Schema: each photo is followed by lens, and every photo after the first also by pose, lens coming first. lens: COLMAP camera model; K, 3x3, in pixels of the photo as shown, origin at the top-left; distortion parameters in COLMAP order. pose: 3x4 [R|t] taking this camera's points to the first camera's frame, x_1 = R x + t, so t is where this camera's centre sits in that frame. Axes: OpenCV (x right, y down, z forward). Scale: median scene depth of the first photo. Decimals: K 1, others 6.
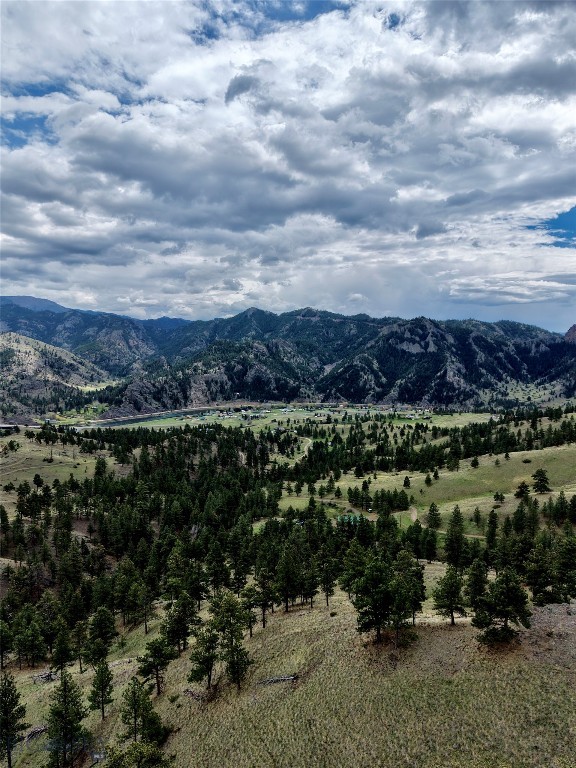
lens RADIAL K [[552.5, 0, 288.7], [0, 552.5, 386.9], [0, 0, 1]] dist [0.054189, -0.042800]
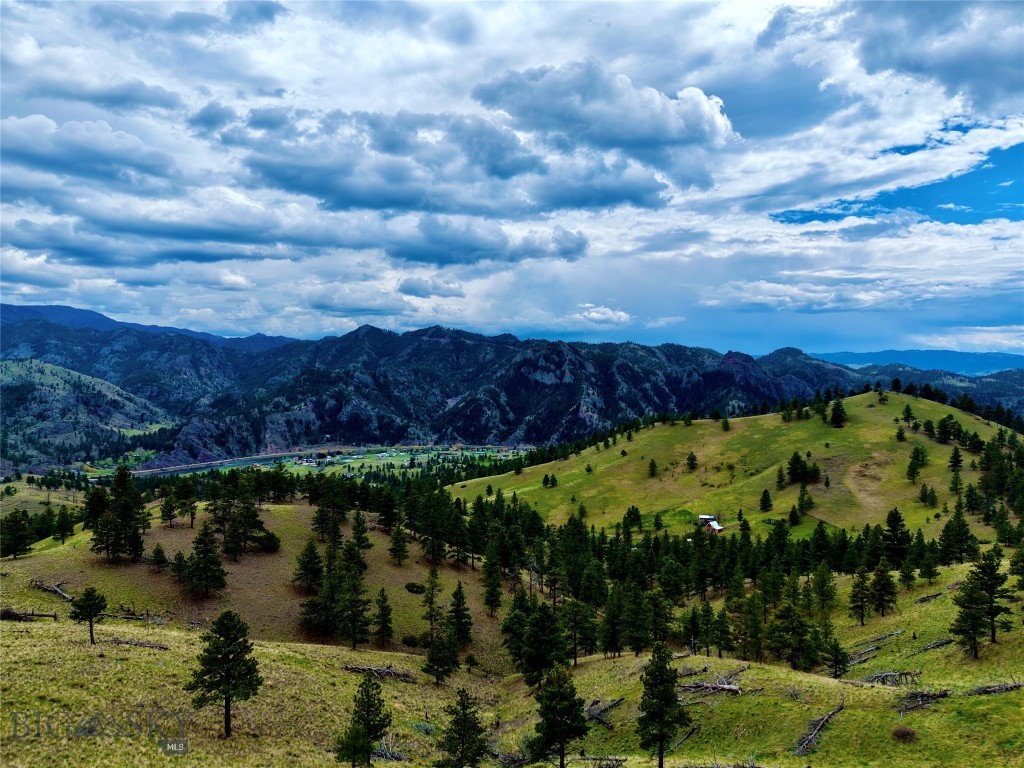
lens RADIAL K [[735.2, 0, 535.4], [0, 735.2, 378.7], [0, 0, 1]] dist [0.010118, -0.003283]
pose [[0.991360, -0.004290, 0.131103, 0.062752], [0.012549, 0.997983, -0.062234, -0.000021], [-0.130571, 0.063341, 0.989413, -0.103877]]
